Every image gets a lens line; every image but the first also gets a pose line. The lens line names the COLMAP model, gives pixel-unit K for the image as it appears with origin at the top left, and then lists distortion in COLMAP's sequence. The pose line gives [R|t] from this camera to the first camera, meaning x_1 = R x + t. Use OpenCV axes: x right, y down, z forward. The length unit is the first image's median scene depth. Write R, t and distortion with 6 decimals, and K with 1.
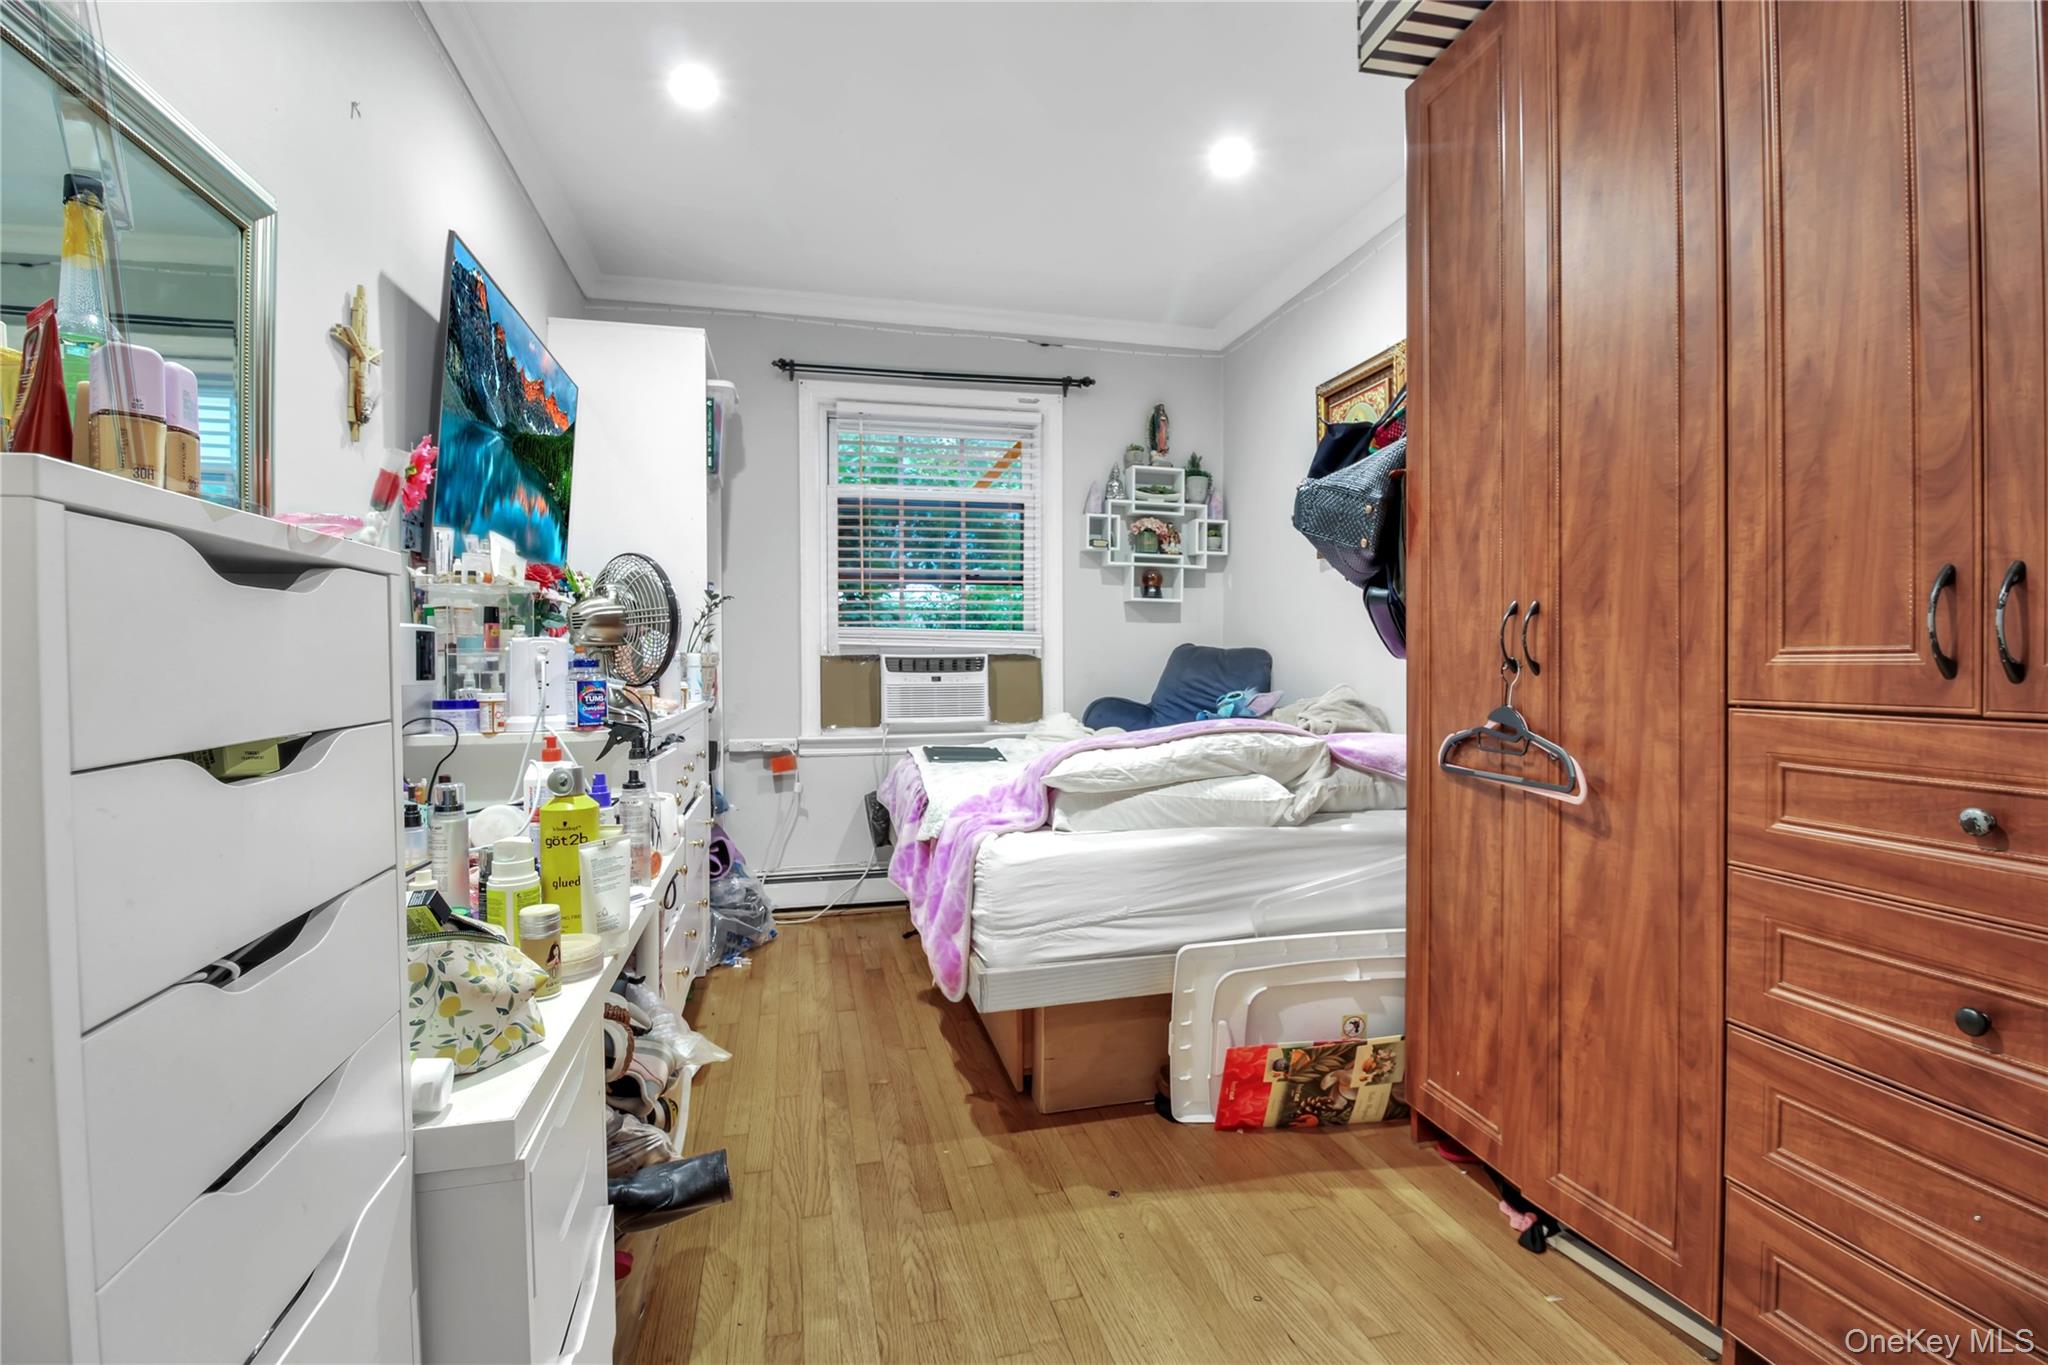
lens RADIAL K [[973.7, 0, 1041.3], [0, 973.7, 684.5], [0, 0, 1]] dist [-0.007211, -0.009591]
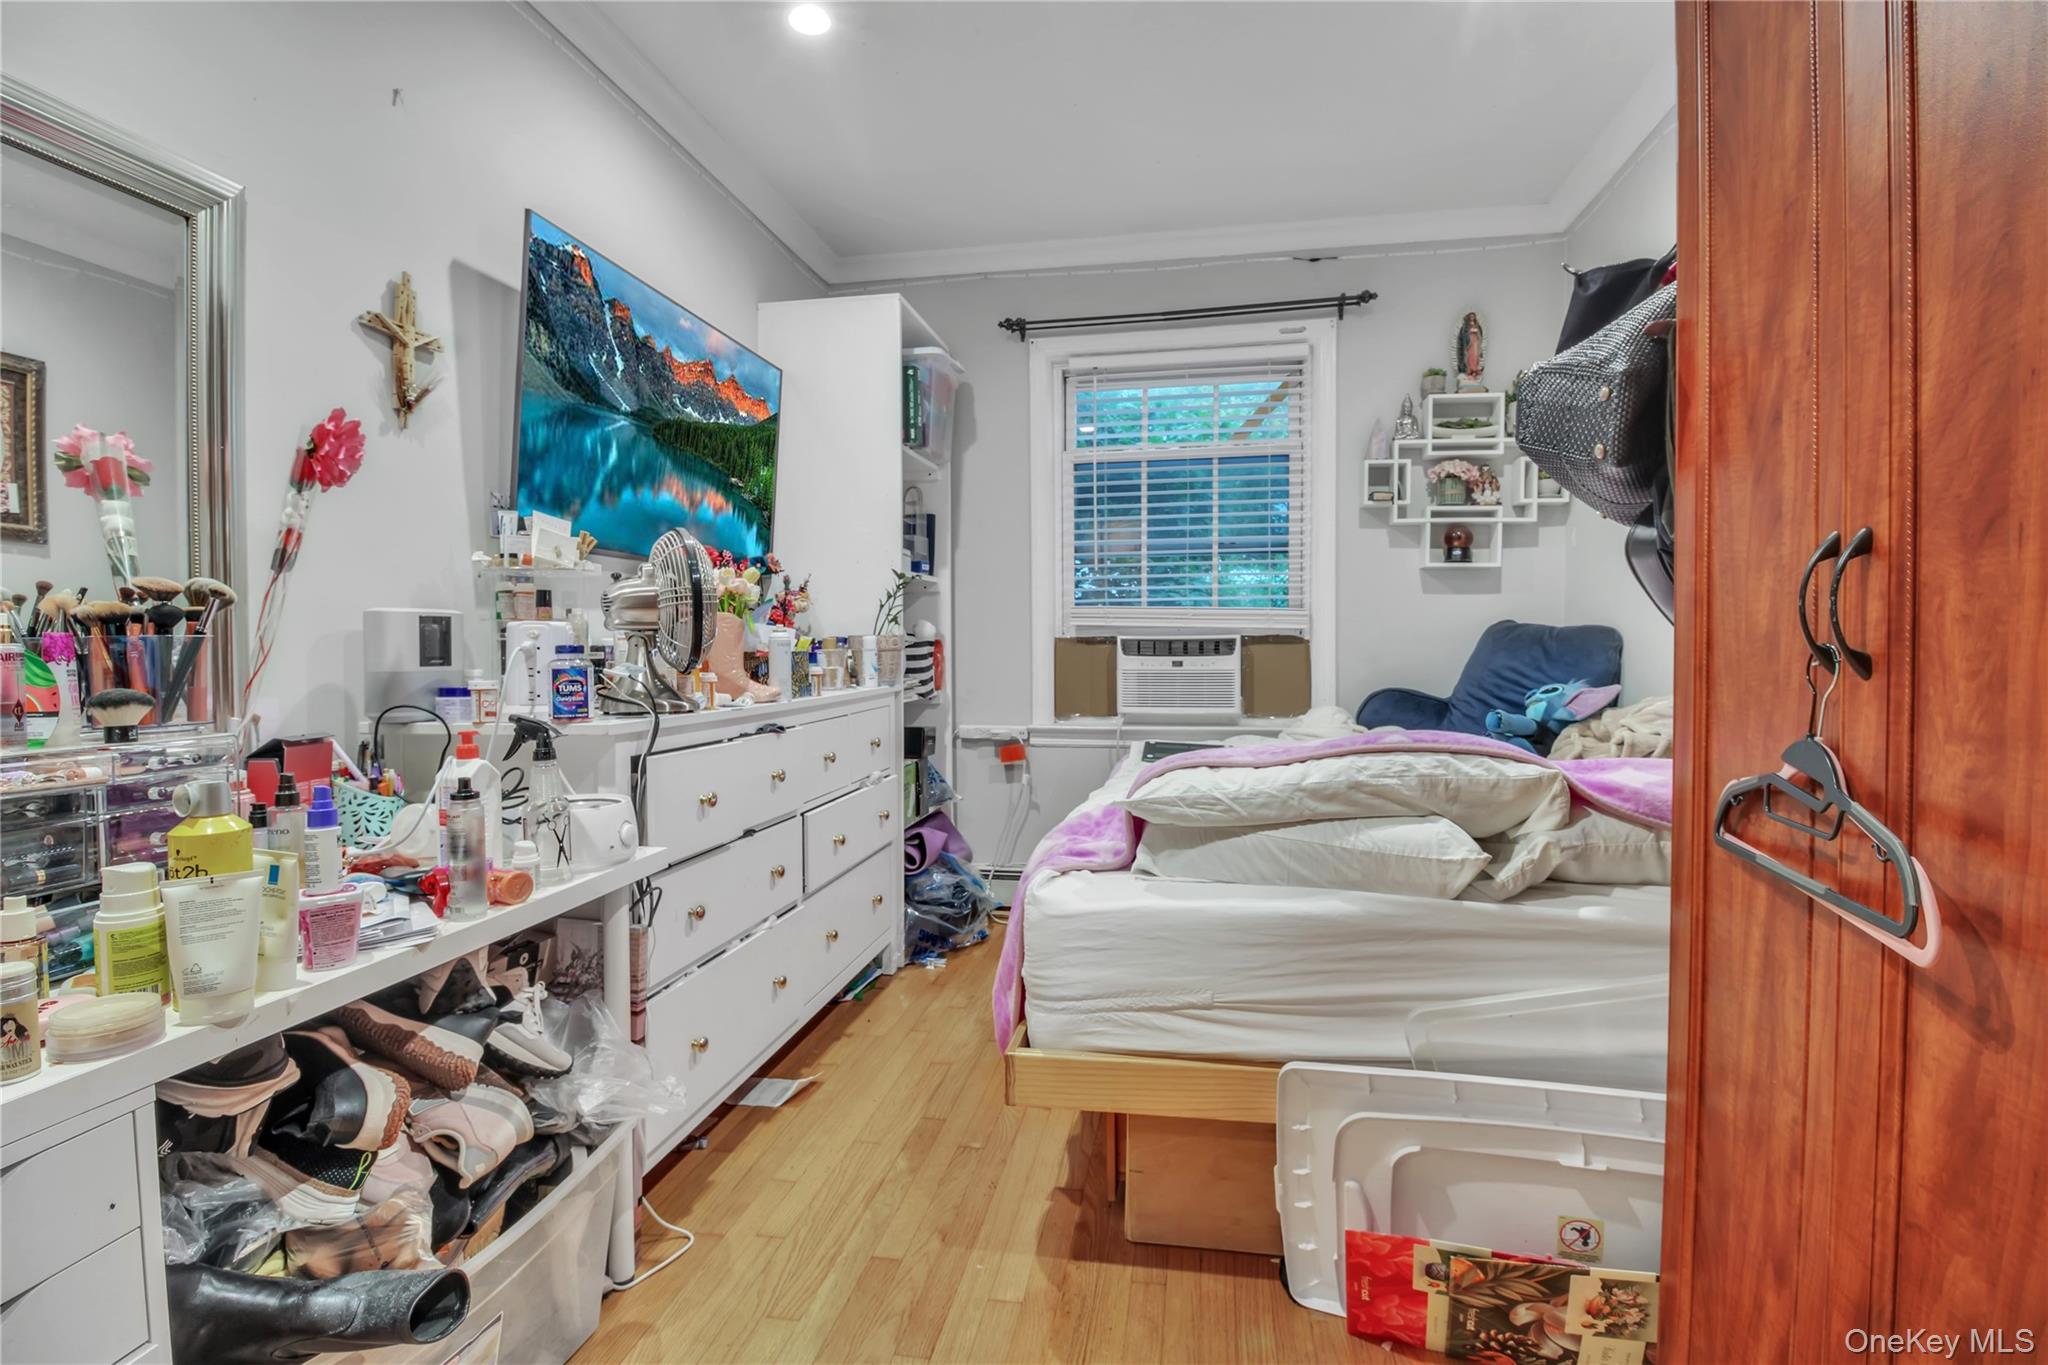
lens RADIAL K [[973.7, 0, 1017.0], [0, 973.7, 672.8], [0, 0, 1]] dist [-0.007211, -0.009591]
pose [[0.908485, 0.012210, -0.417740, 0.248883], [-0.008630, 0.999908, 0.010459, -0.010873], [0.417829, -0.005896, 0.908507, 0.292655]]
